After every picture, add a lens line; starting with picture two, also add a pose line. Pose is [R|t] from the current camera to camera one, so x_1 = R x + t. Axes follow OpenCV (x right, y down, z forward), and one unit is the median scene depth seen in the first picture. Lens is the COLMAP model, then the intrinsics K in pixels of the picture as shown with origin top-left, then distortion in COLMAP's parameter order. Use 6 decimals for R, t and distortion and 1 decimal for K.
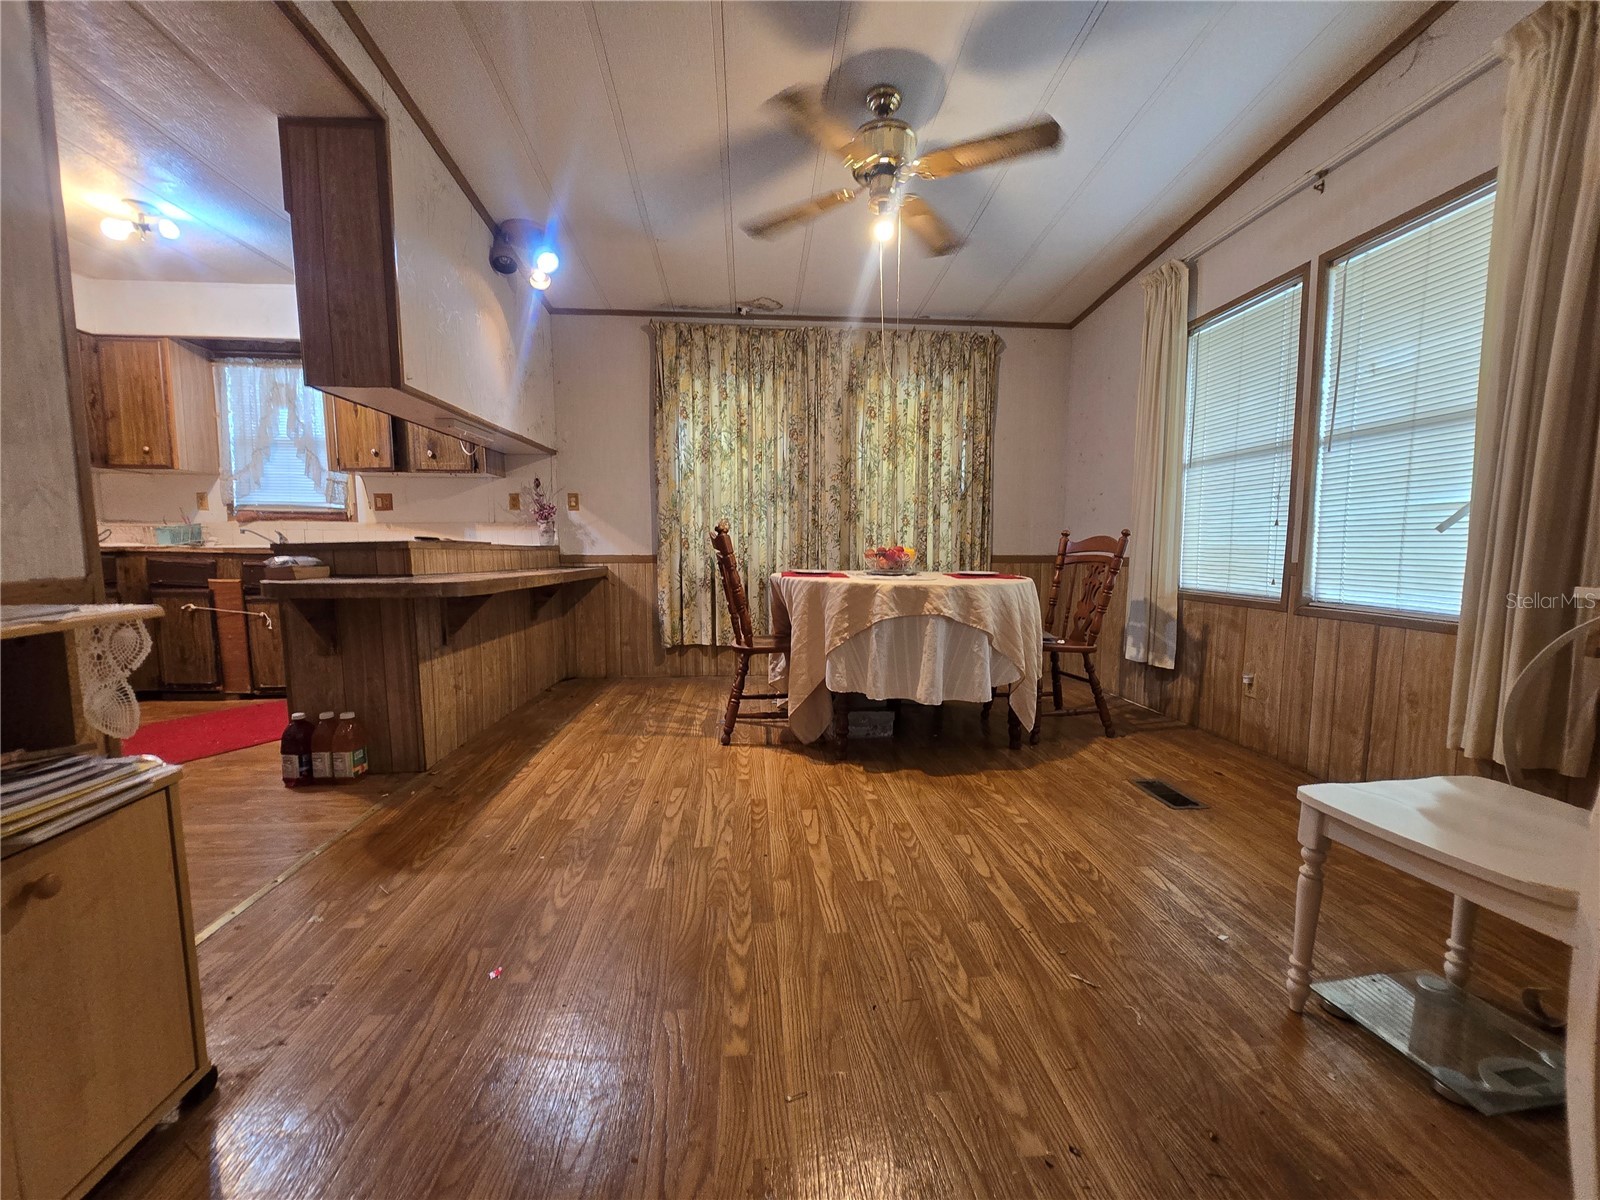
lens RADIAL K [[656.0, 0, 793.6], [0, 656.0, 609.7], [0, 0, 1]] dist [-0.010319, 0.002615]
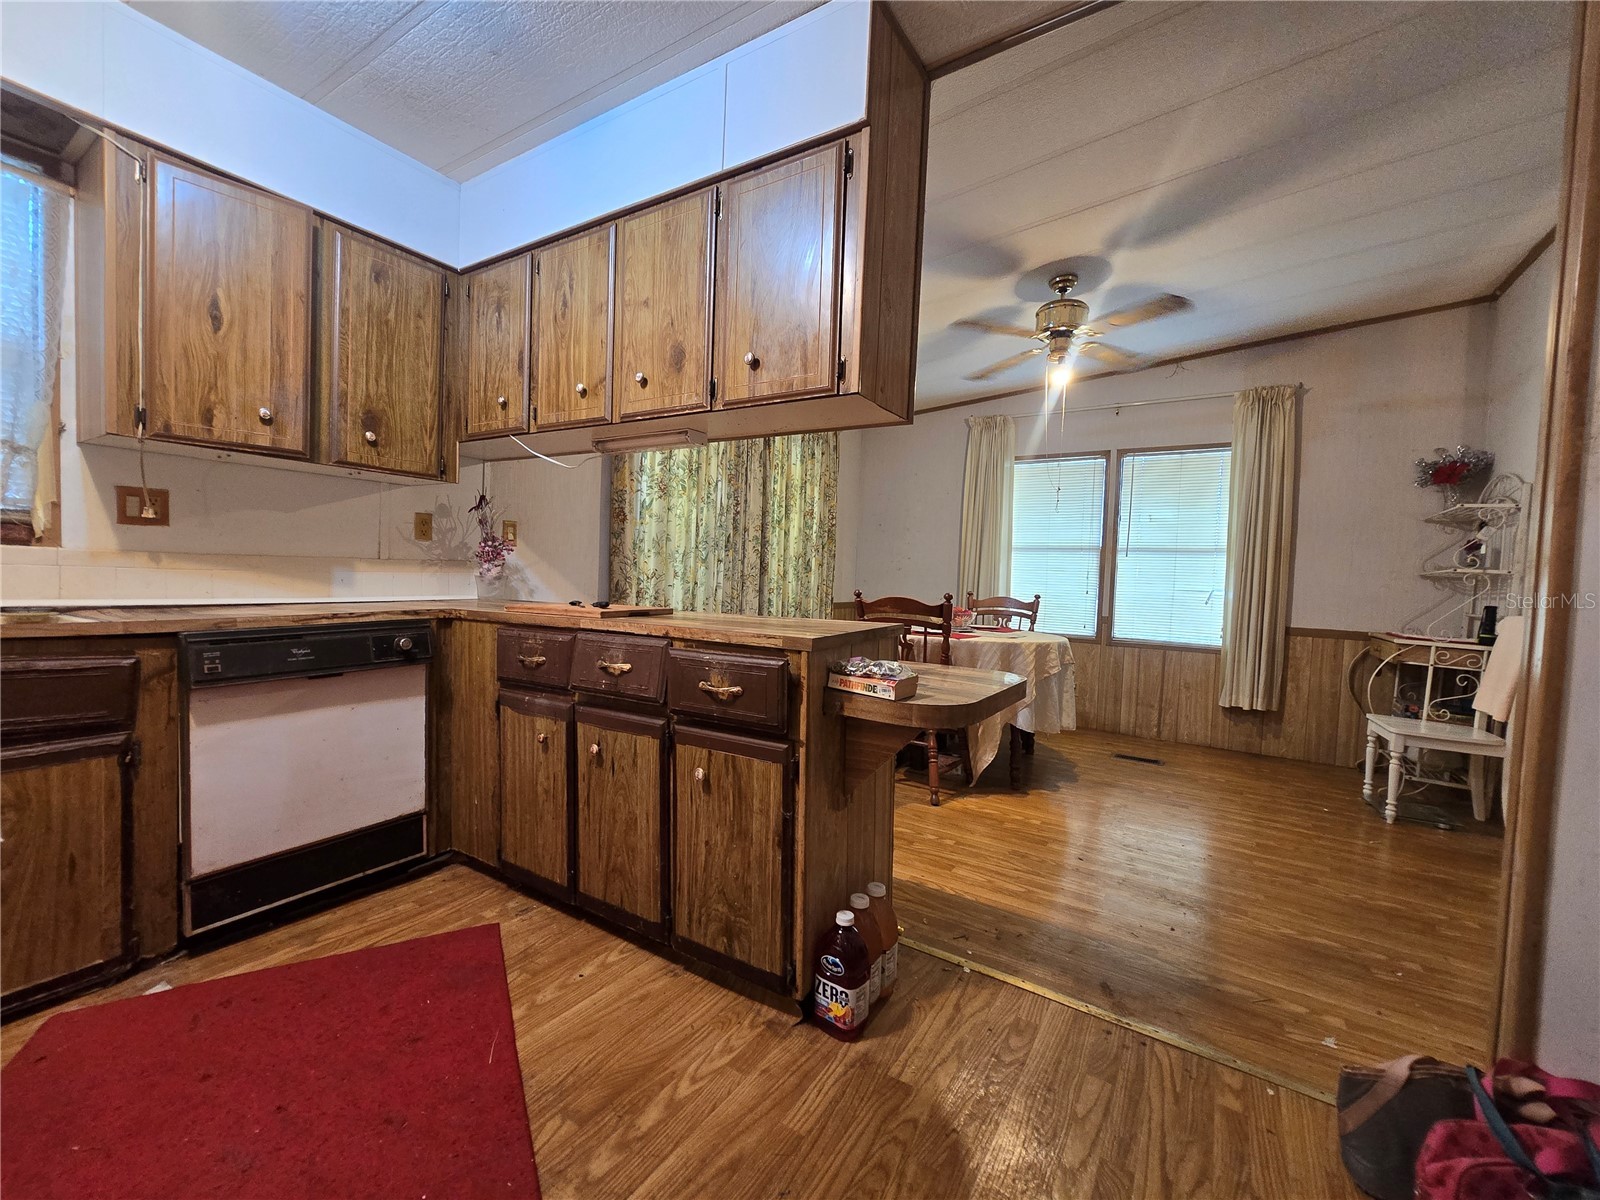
lens RADIAL K [[656.0, 0, 794.3], [0, 656.0, 604.8], [0, 0, 1]] dist [-0.010319, 0.002615]
pose [[0.611866, -0.013815, 0.790841, -0.810607], [0.043735, 0.998909, -0.016388, -0.077958], [-0.789751, 0.044615, 0.611803, 0.414323]]
